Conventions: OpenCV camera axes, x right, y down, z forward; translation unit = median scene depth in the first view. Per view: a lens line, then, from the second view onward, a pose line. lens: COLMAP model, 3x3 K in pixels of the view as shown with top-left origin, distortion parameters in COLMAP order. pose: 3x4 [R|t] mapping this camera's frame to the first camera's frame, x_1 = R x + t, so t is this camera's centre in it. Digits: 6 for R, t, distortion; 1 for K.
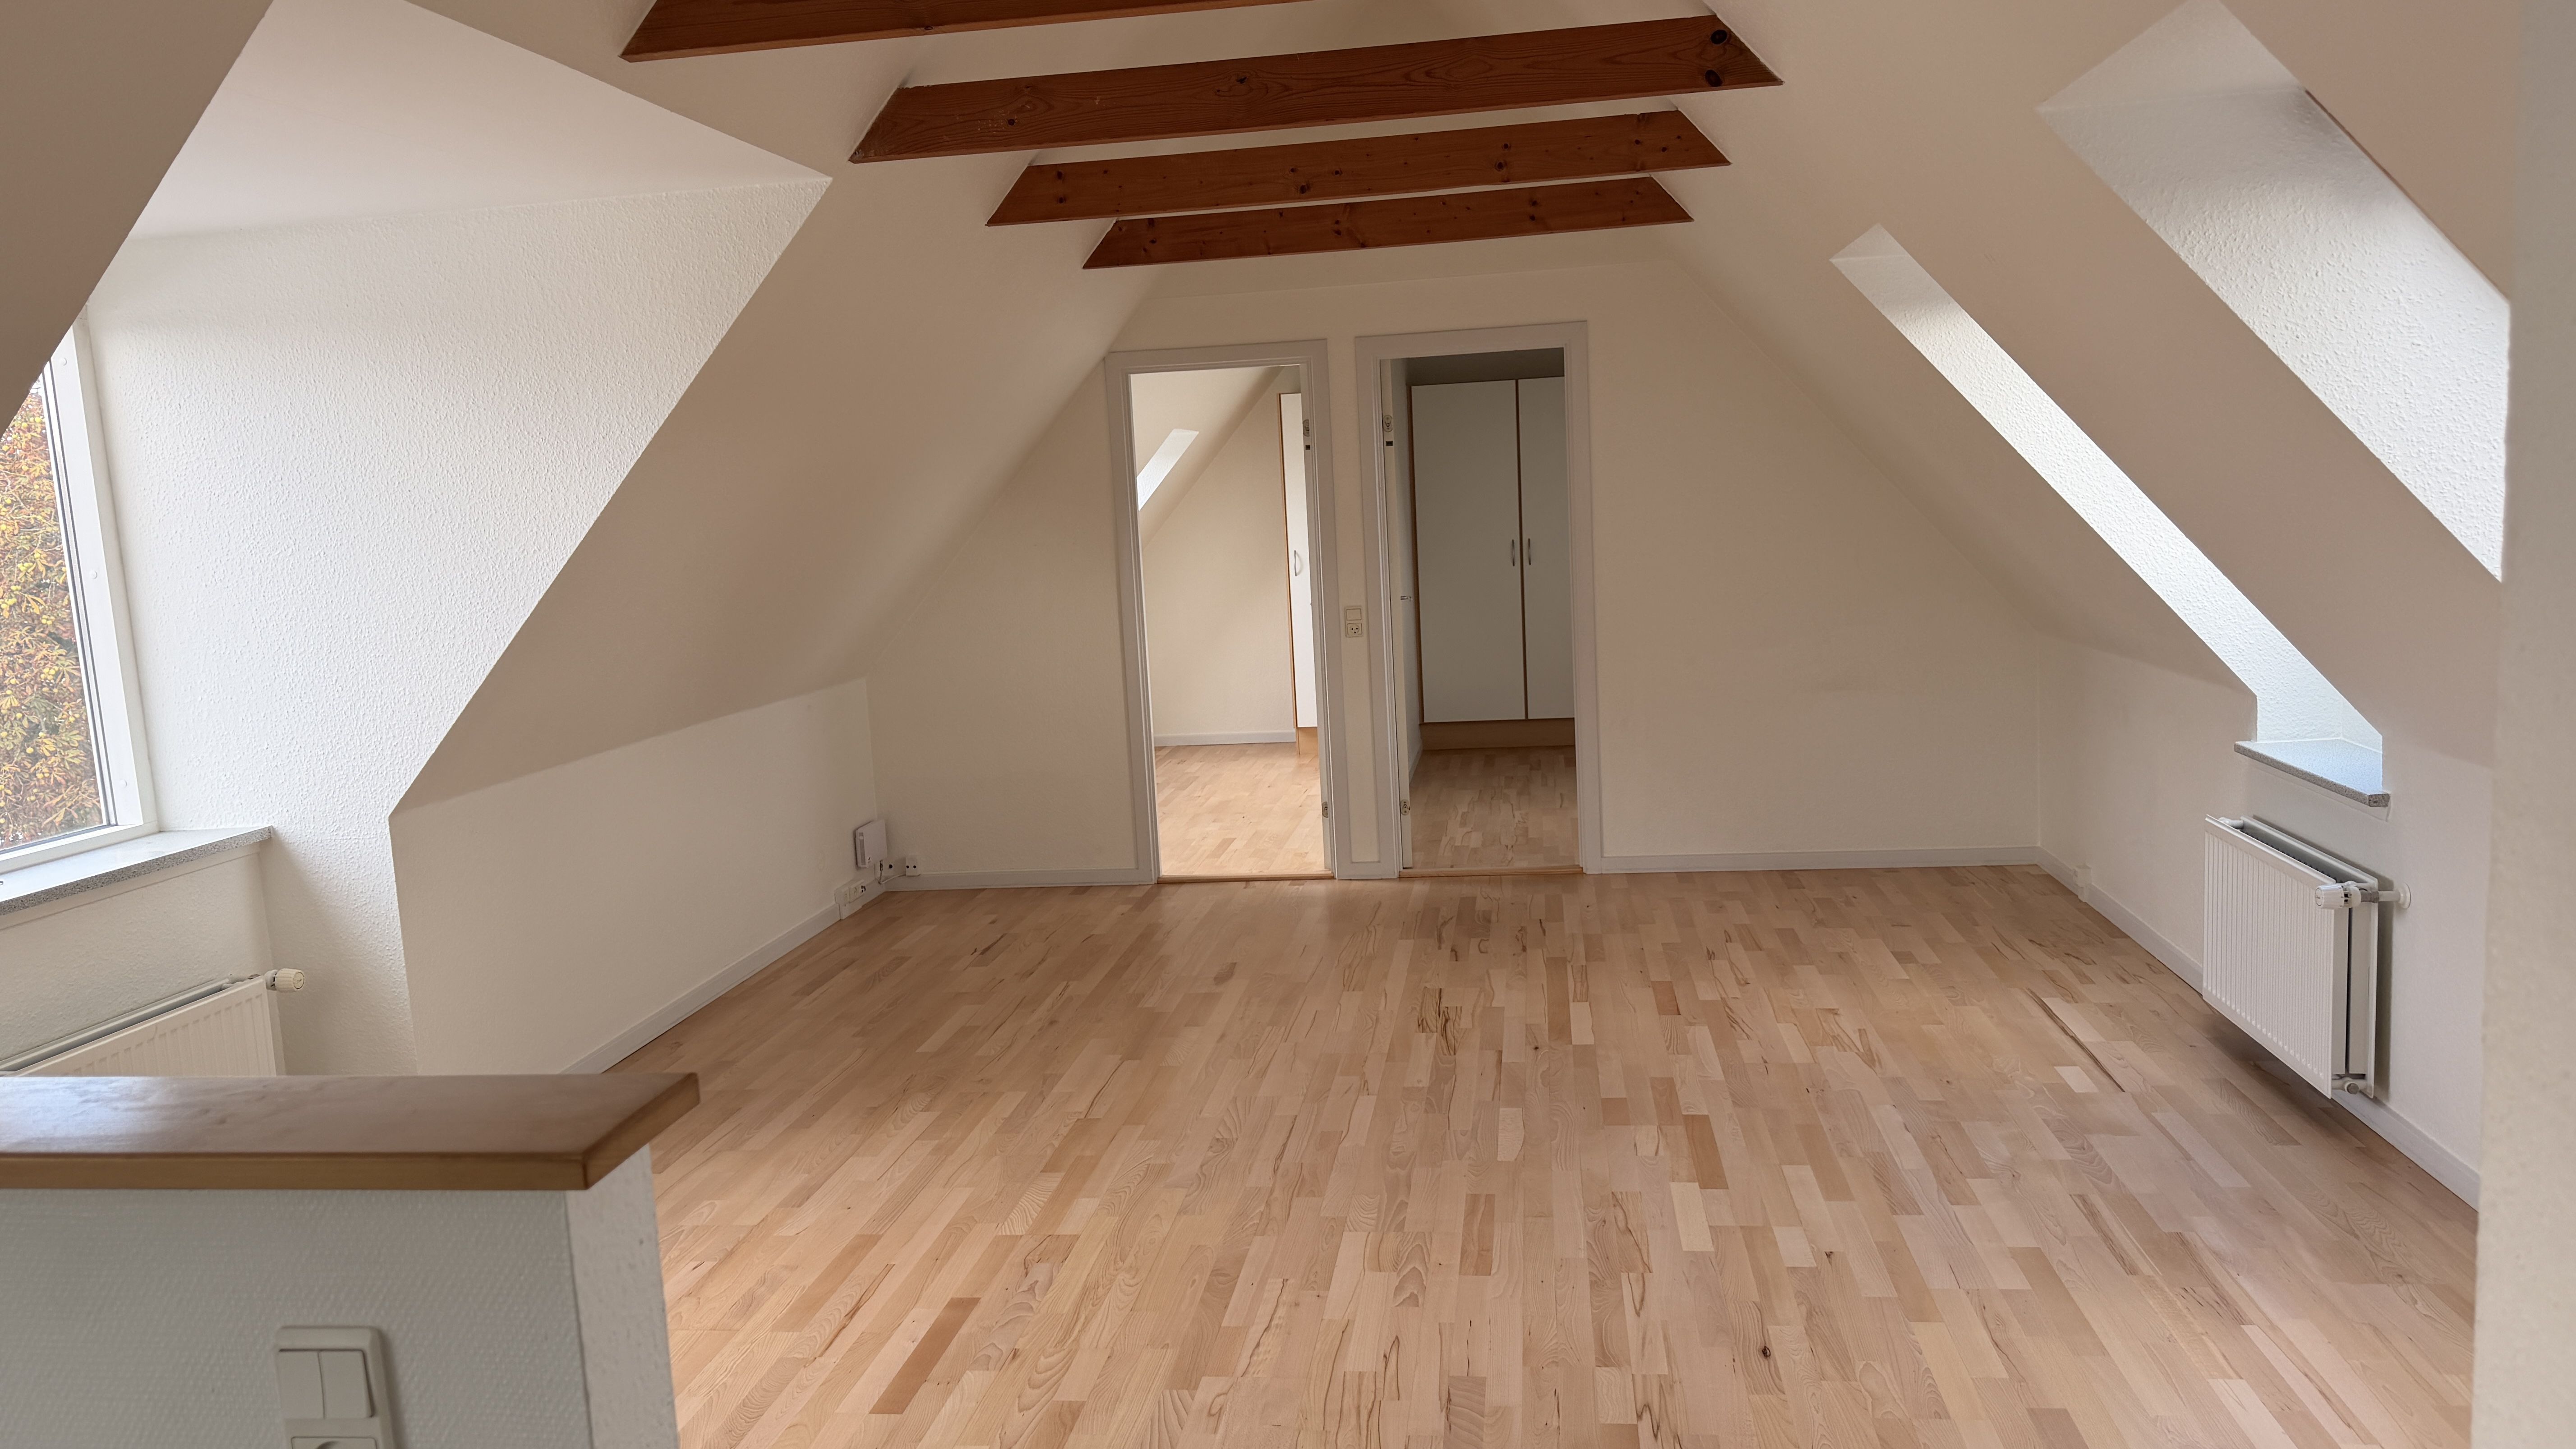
lens RADIAL K [[1829.6, 0, 1288.2], [0, 1829.6, 728.5], [0, 0, 1]] dist [0.044594, 0.000829]
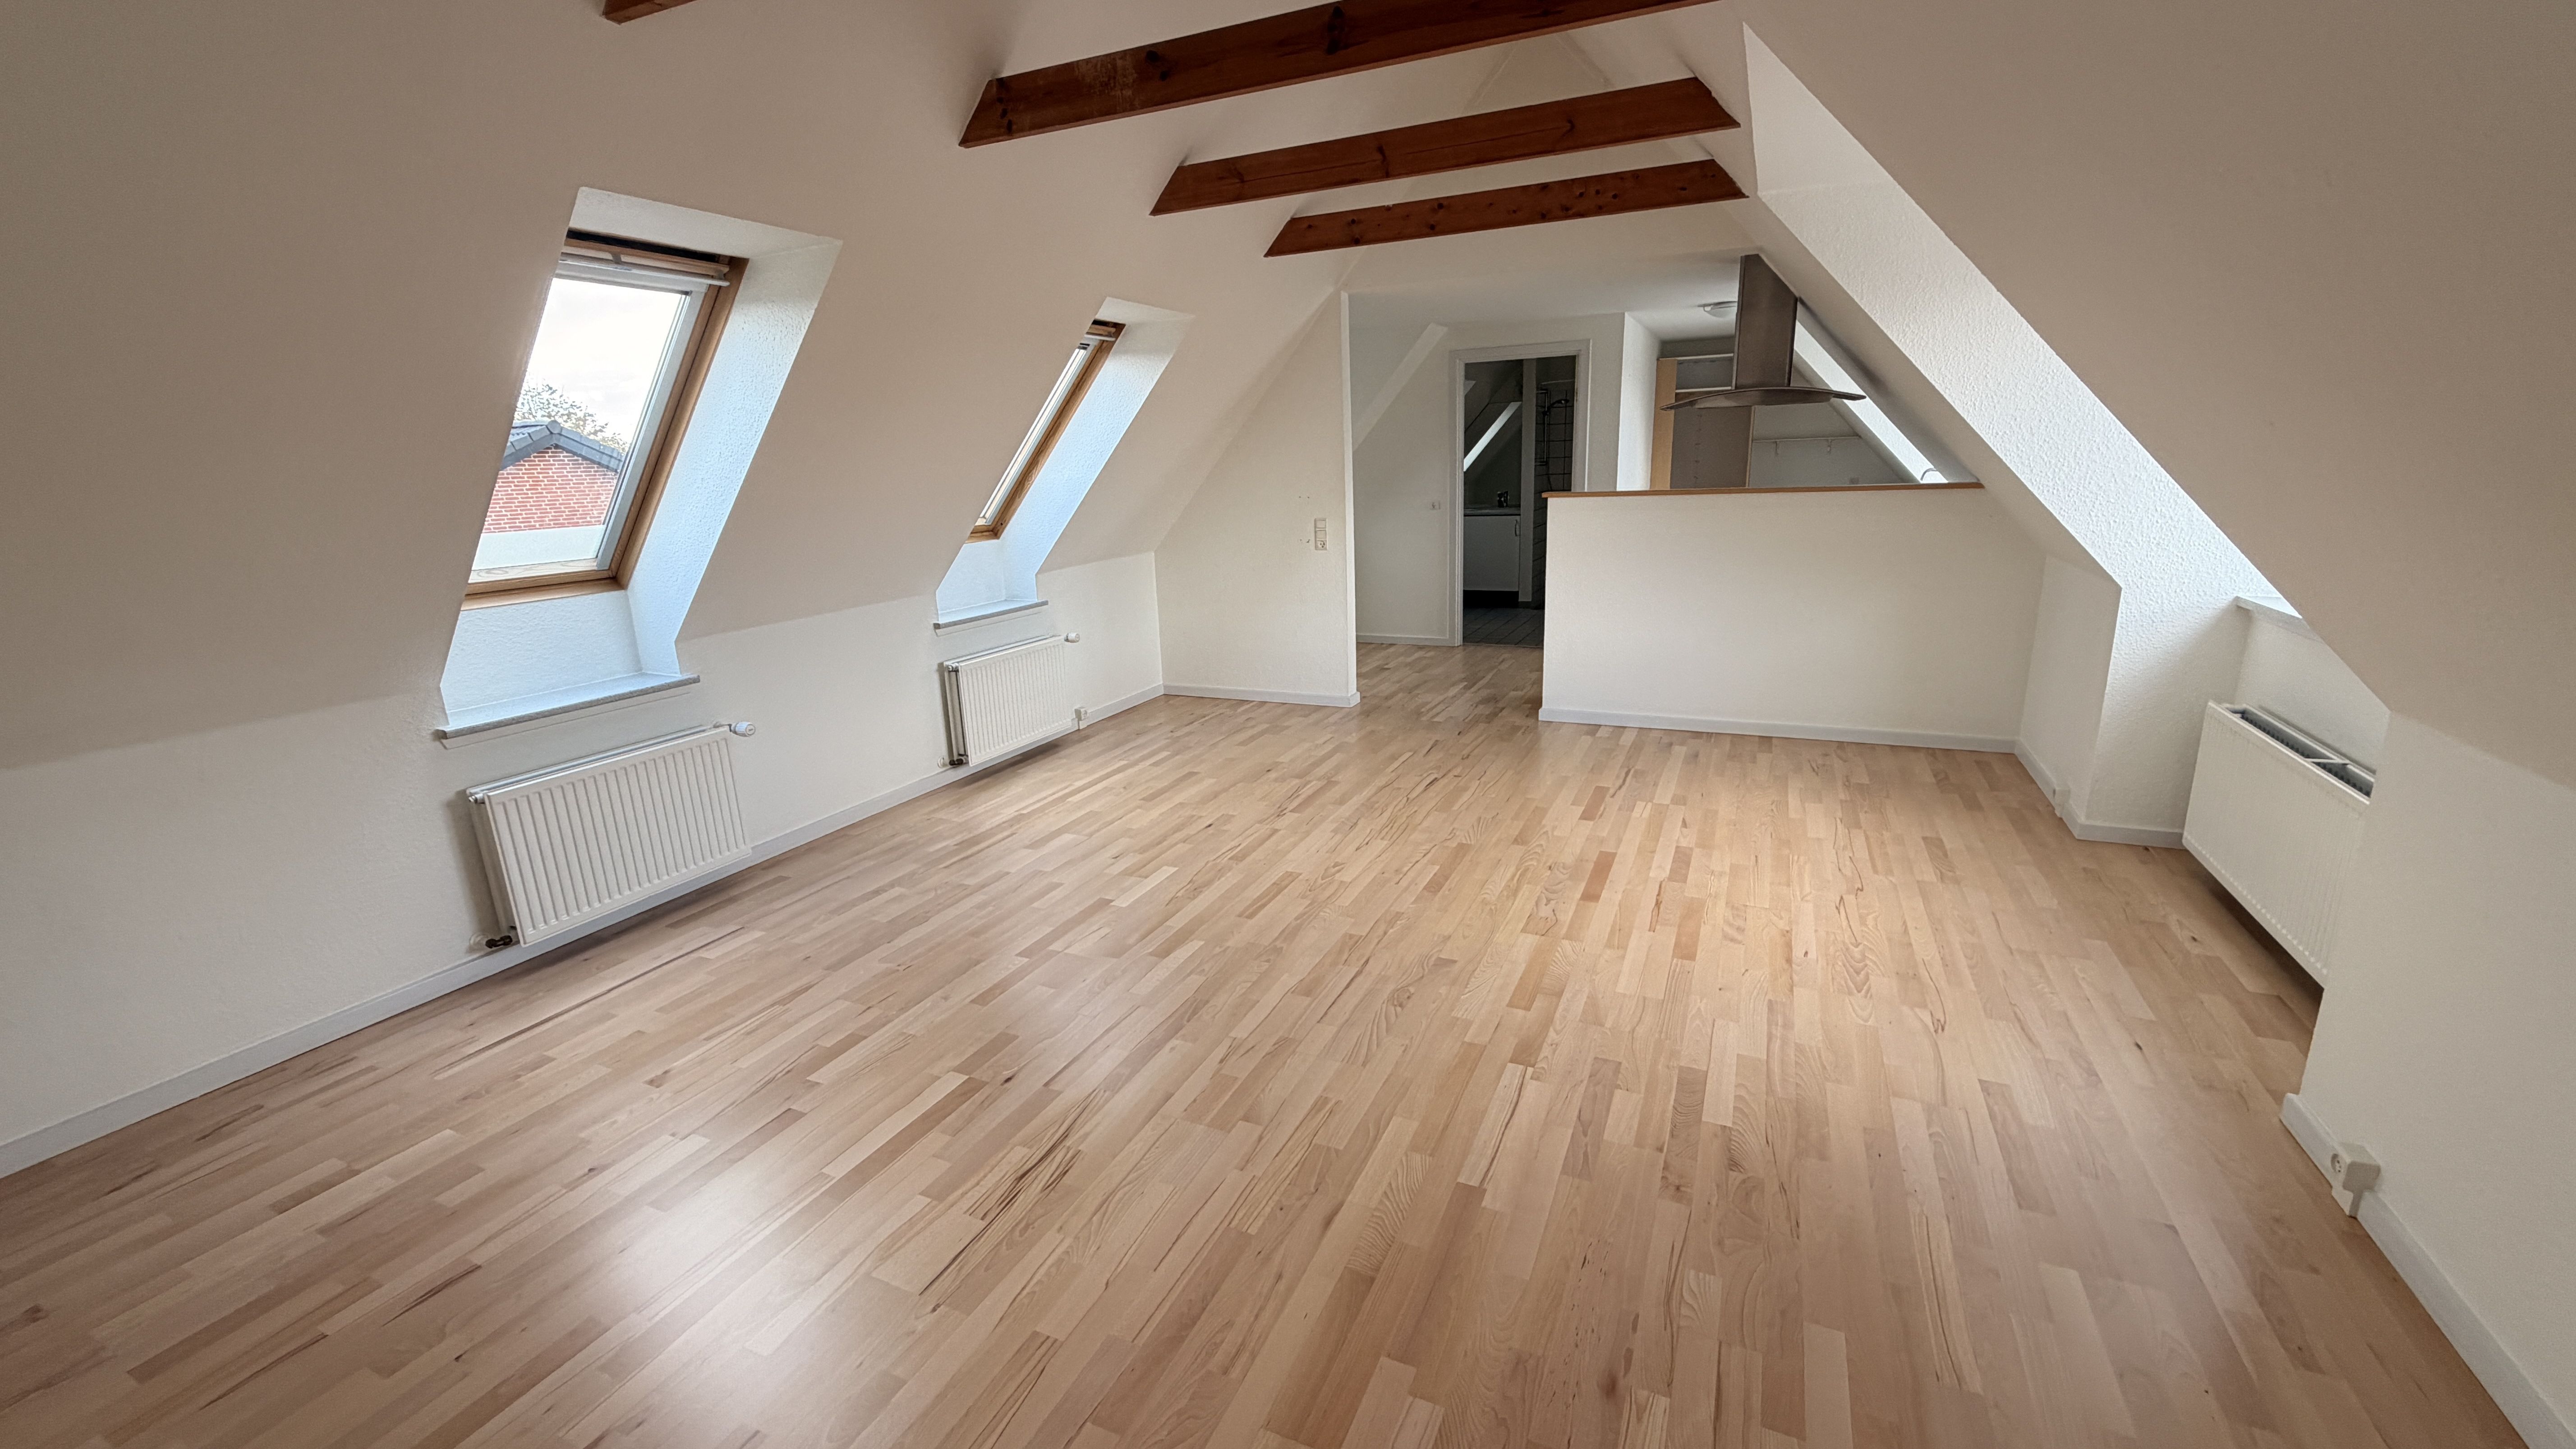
lens RADIAL K [[1033.9, 0, 1285.0], [0, 1033.9, 728.2], [0, 0, 1]] dist [-0.008332, -0.000033]
pose [[-0.952216, 0.012570, 0.305168, -0.174835], [0.126200, 0.926065, 0.355636, -0.171424], [-0.278135, 0.377154, -0.883400, 1.602251]]
